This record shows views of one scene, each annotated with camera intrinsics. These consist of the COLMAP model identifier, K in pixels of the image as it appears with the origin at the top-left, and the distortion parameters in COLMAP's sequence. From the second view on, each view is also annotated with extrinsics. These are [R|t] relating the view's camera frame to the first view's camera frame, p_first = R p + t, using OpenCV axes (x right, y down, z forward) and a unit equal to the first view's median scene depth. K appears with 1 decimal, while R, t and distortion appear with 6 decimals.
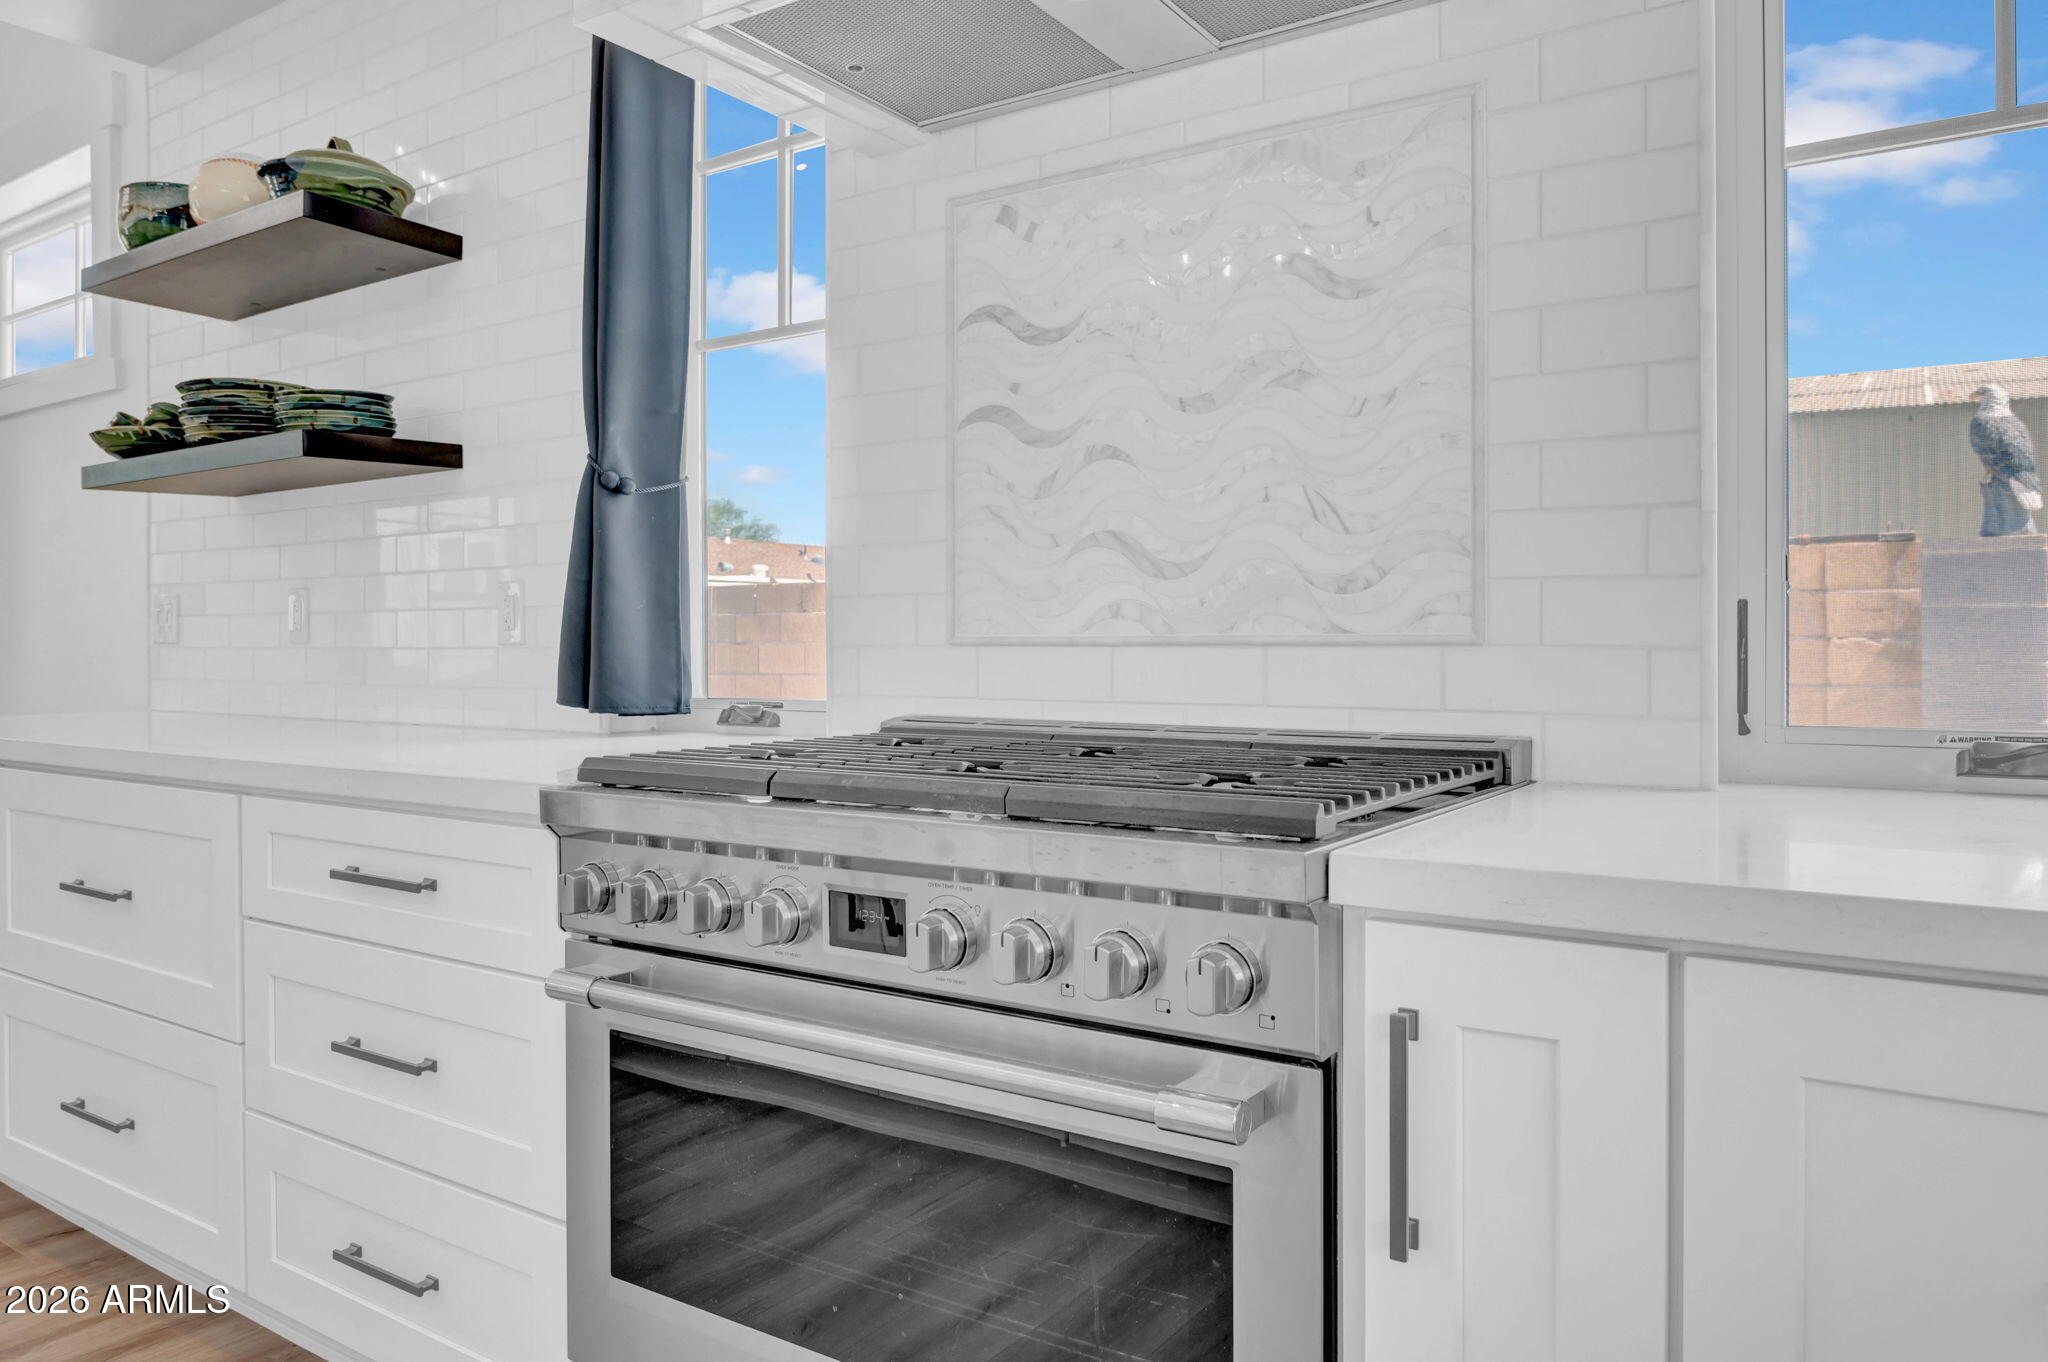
lens RADIAL K [[1396.6, 0, 1026.8], [0, 1396.6, 651.8], [0, 0, 1]] dist [-0.000704, 0.000204]
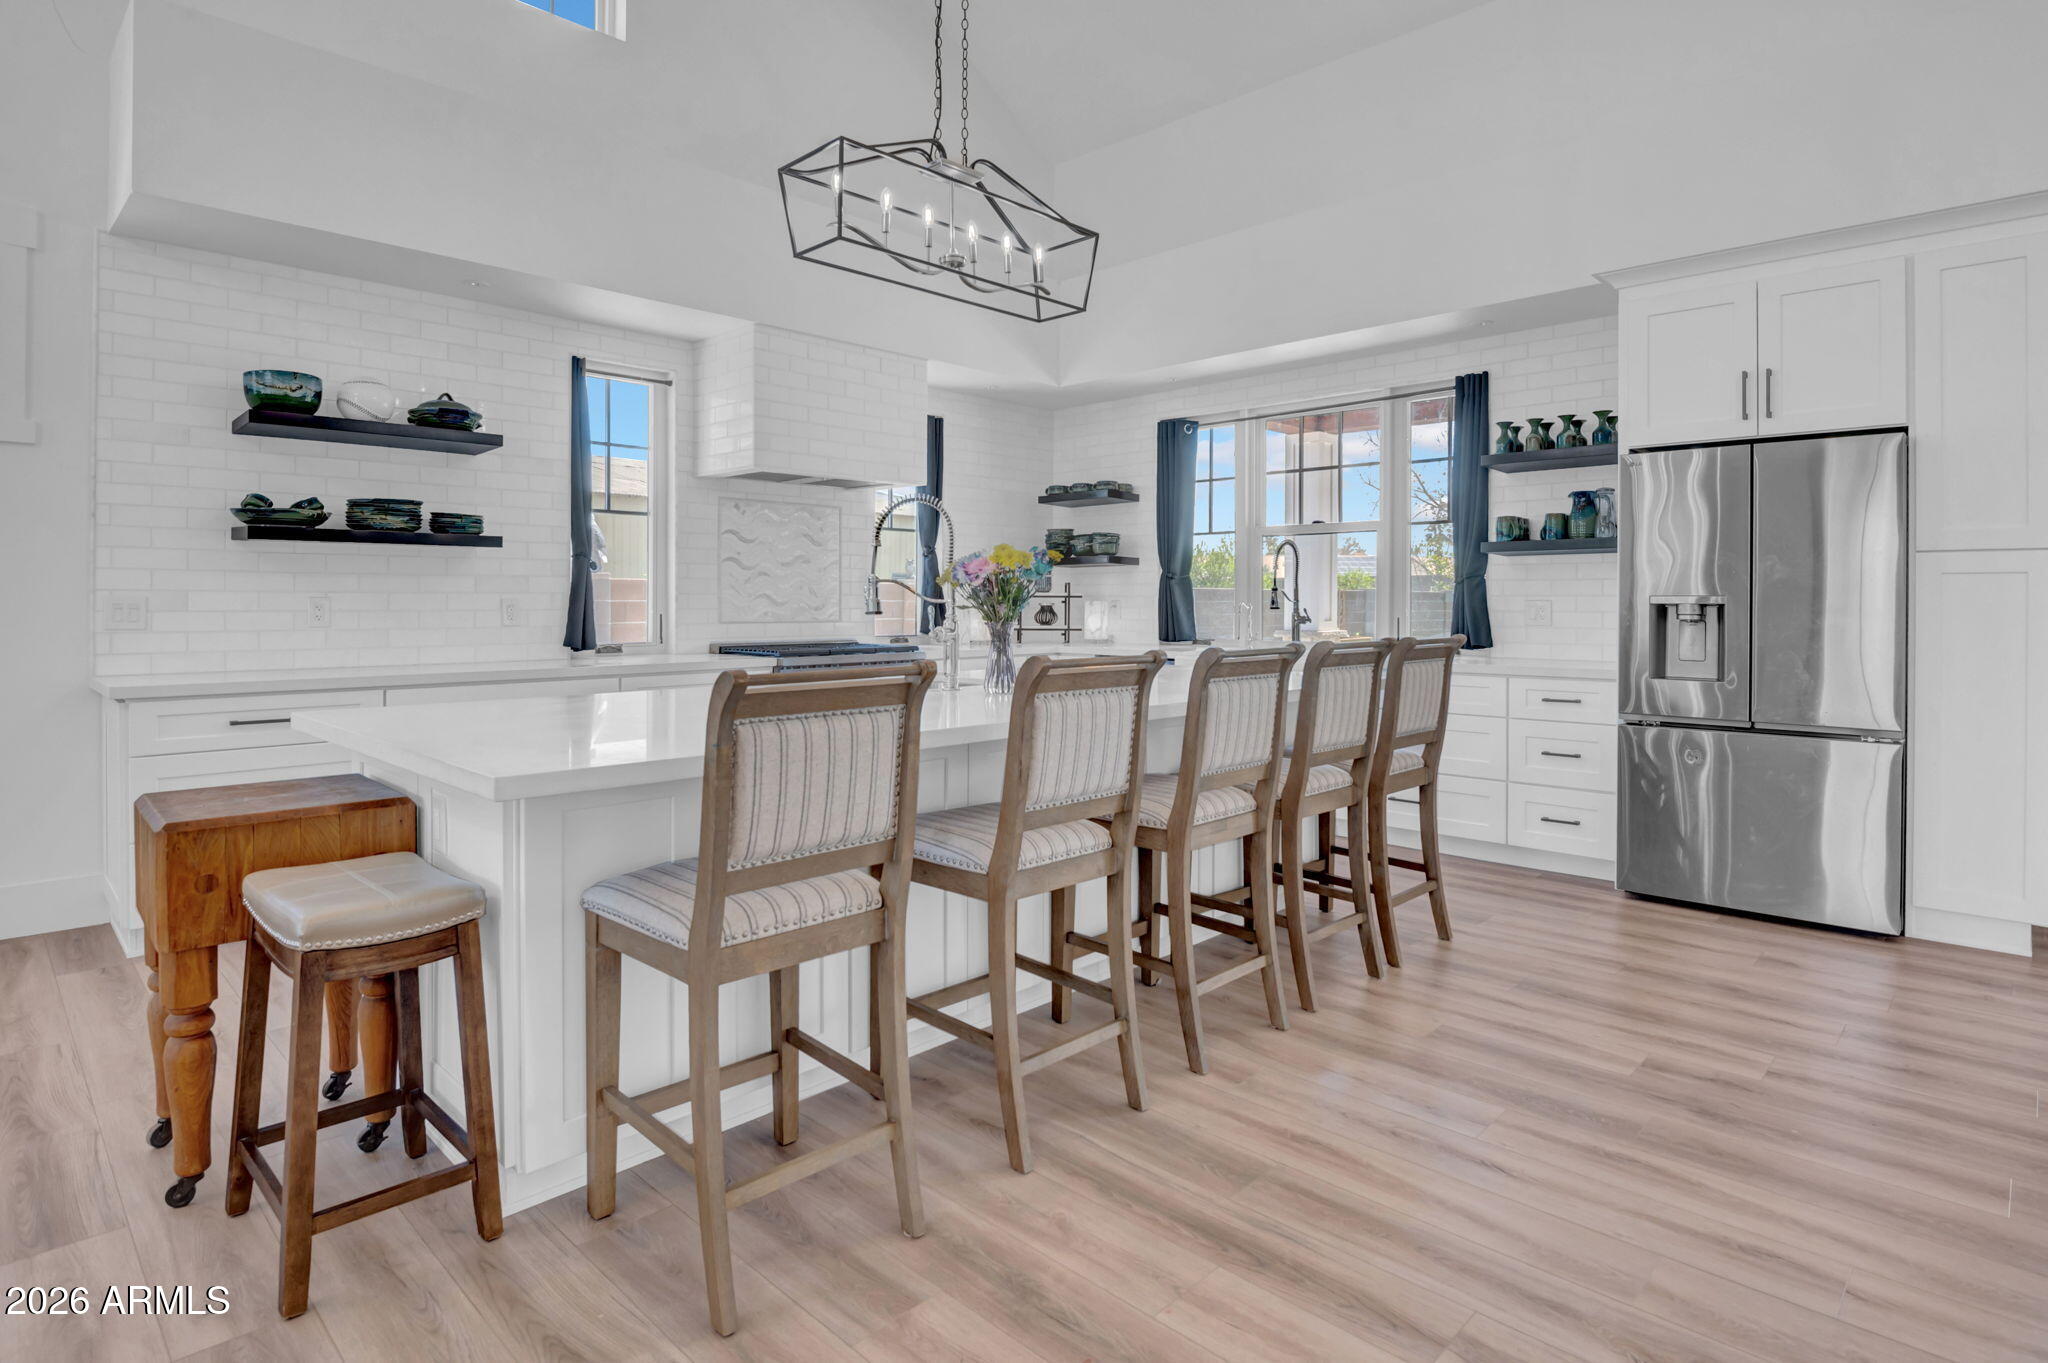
lens RADIAL K [[1066.8, 0, 1028.0], [0, 1066.8, 615.0], [0, 0, 1]] dist [-0.003686, -0.000888]
pose [[0.172156, -0.008856, 0.985030, -2.678424], [0.004091, 0.999957, 0.008276, -0.046181], [-0.985061, 0.002605, 0.172185, -0.241472]]
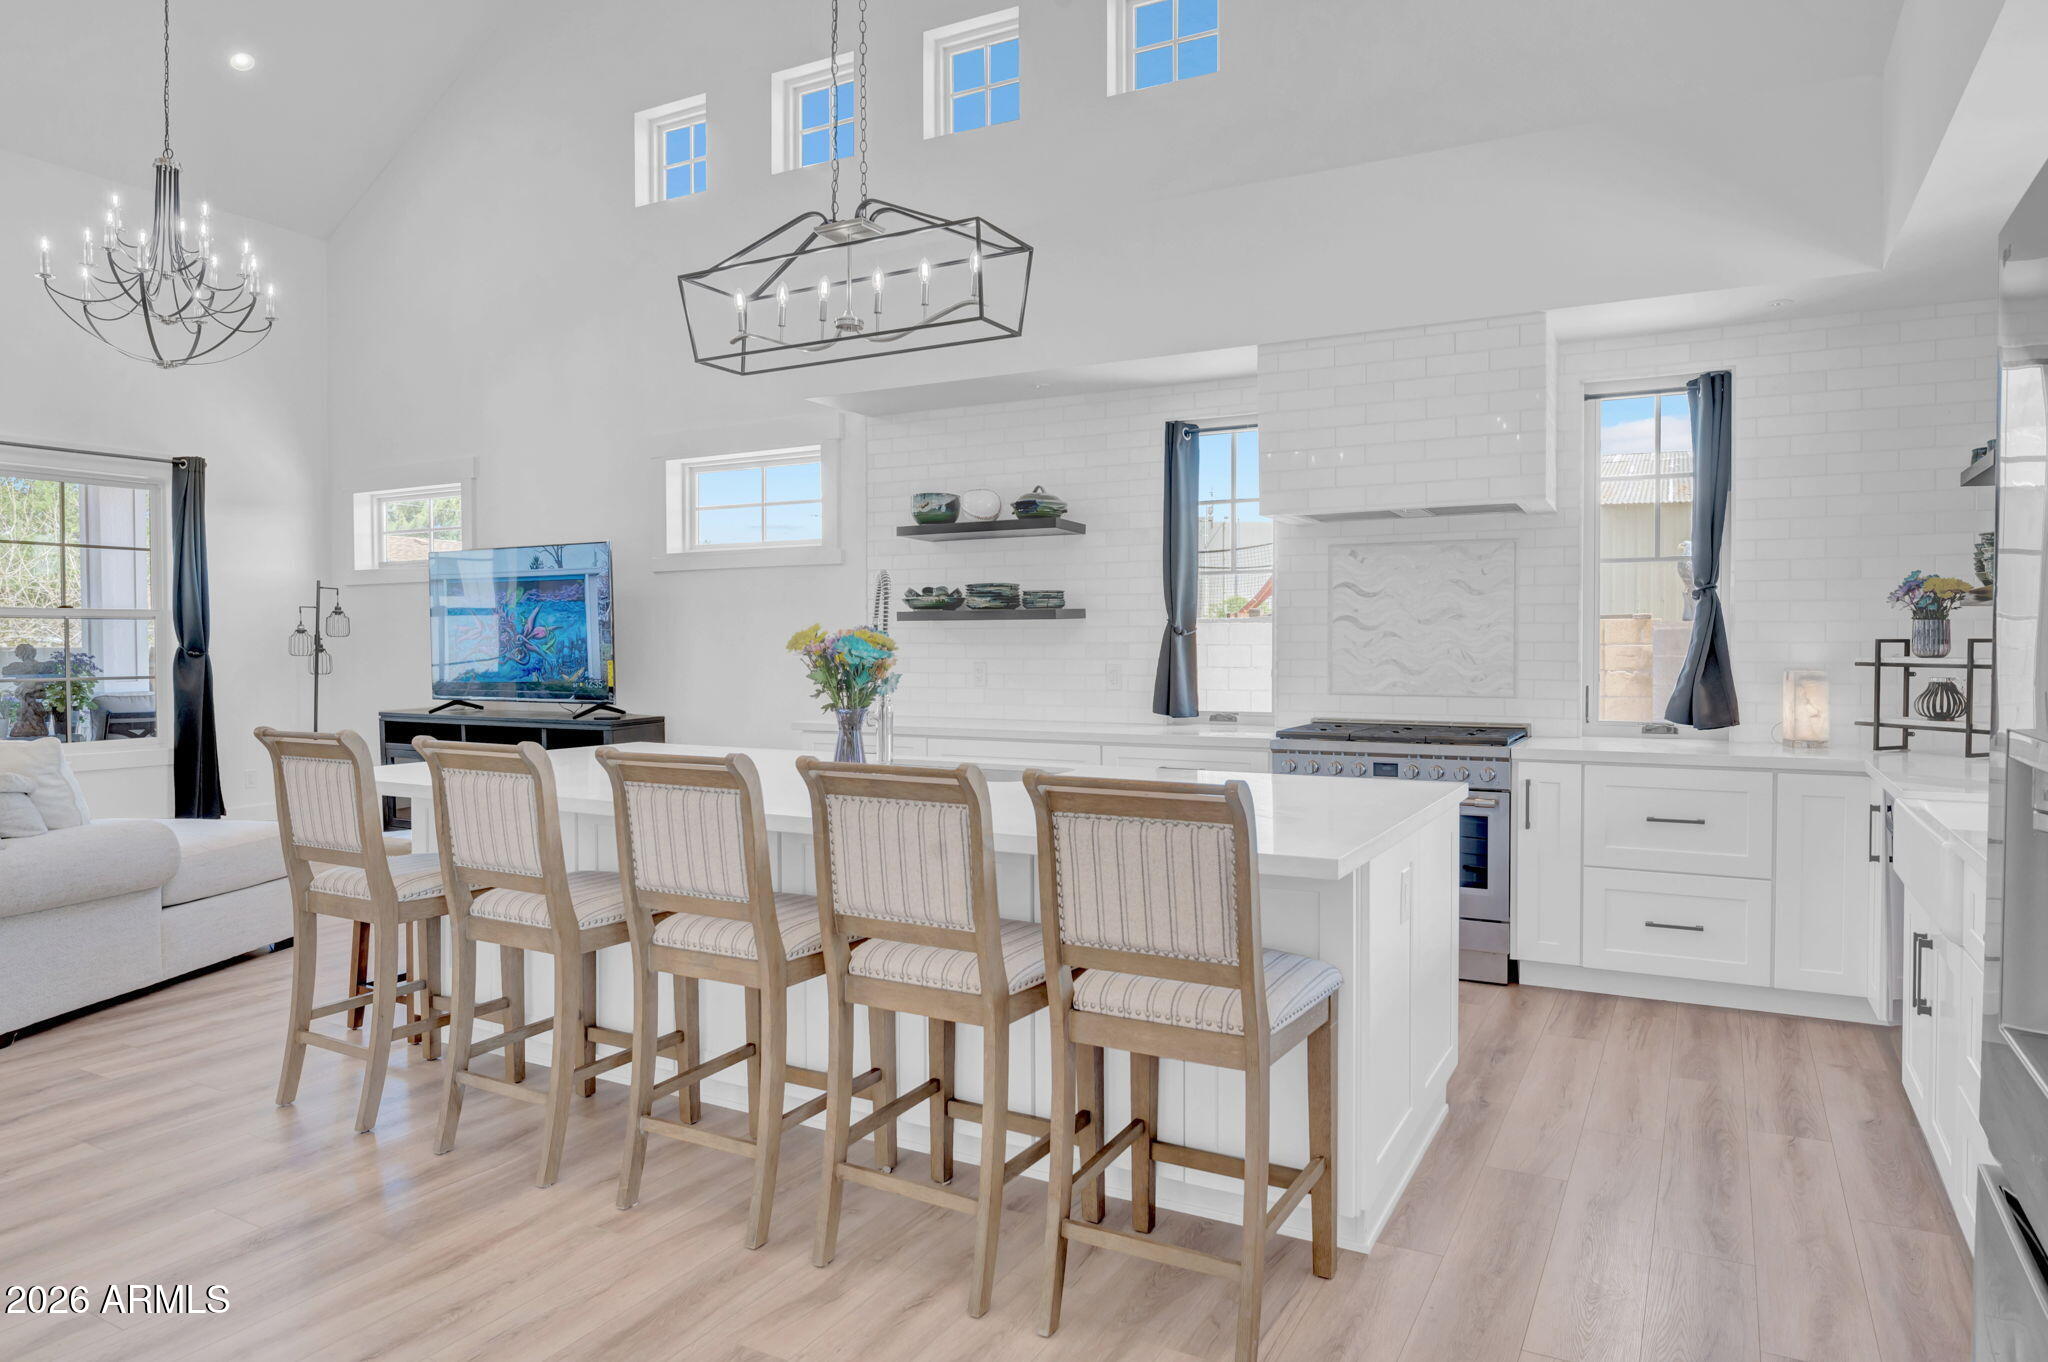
lens RADIAL K [[1273.6, 0, 1014.7], [0, 1273.6, 670.7], [0, 0, 1]] dist [-0.017778, -0.001014]
pose [[0.996172, -0.000633, 0.087418, -1.000154], [-0.000774, 0.999871, 0.016065, -0.102264], [-0.087417, -0.016072, 0.996042, -1.713180]]
